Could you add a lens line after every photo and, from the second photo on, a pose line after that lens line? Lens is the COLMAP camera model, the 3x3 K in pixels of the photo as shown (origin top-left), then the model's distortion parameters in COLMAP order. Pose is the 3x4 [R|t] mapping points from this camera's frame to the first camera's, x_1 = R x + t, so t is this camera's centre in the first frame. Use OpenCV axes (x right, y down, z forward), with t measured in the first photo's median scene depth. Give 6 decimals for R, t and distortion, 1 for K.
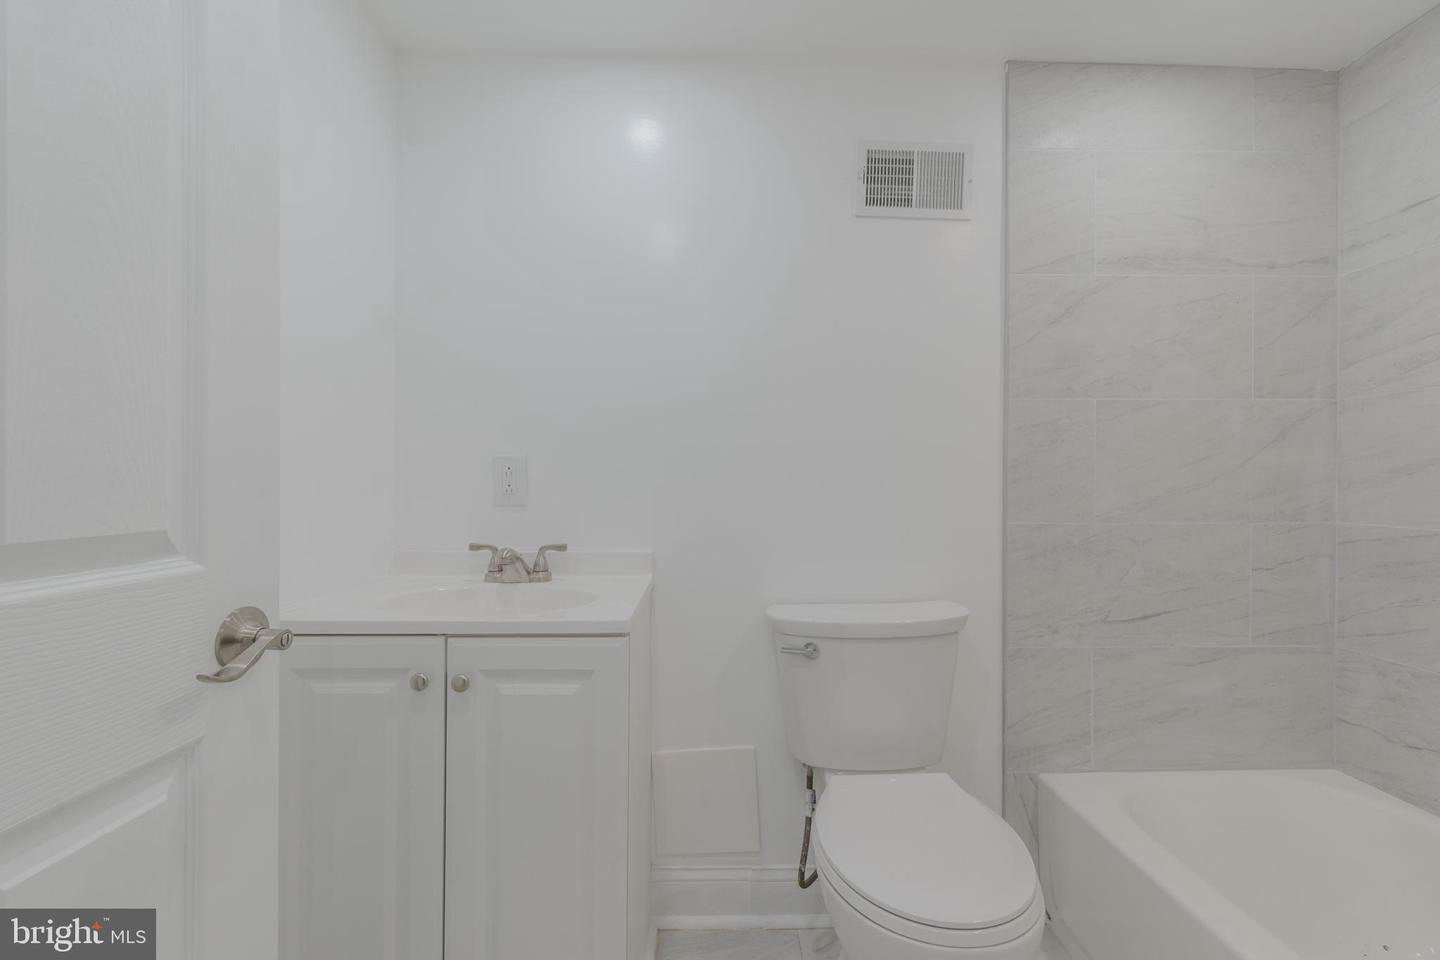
lens RADIAL K [[610.2, 0, 720.0], [0, 610.2, 480.0], [0, 0, 1]] dist [0.004501, -0.001180]
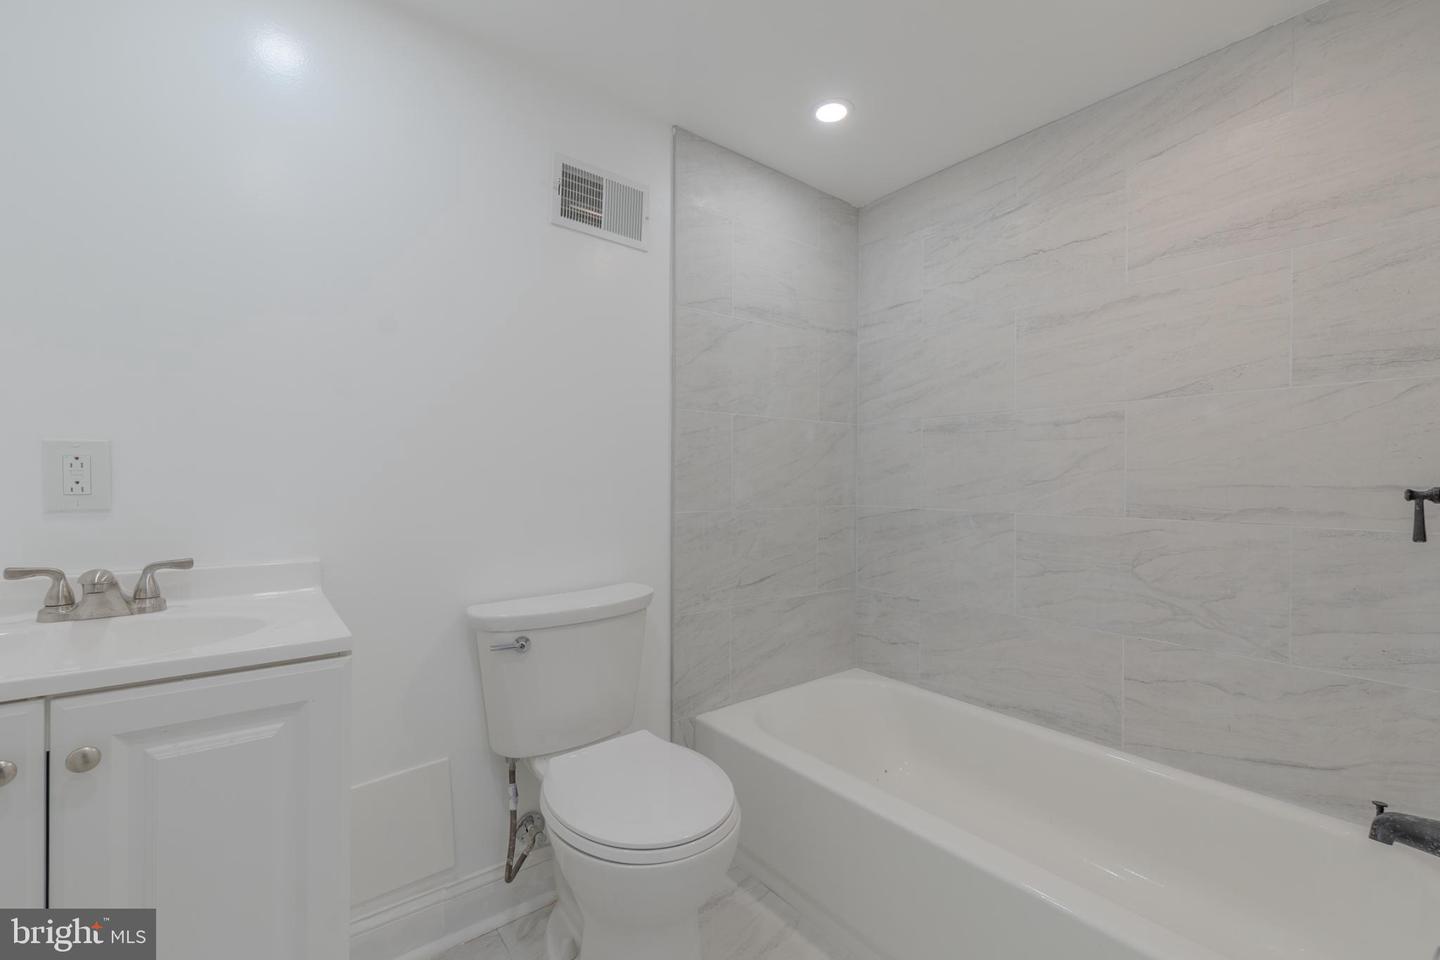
lens RADIAL K [[610.2, 0, 720.0], [0, 610.2, 480.0], [0, 0, 1]] dist [0.004501, -0.001180]
pose [[0.800455, -0.000435, 0.599393, -0.175612], [-0.001637, 0.999994, 0.002912, 0.002814], [-0.599391, -0.003312, 0.800449, -0.008833]]
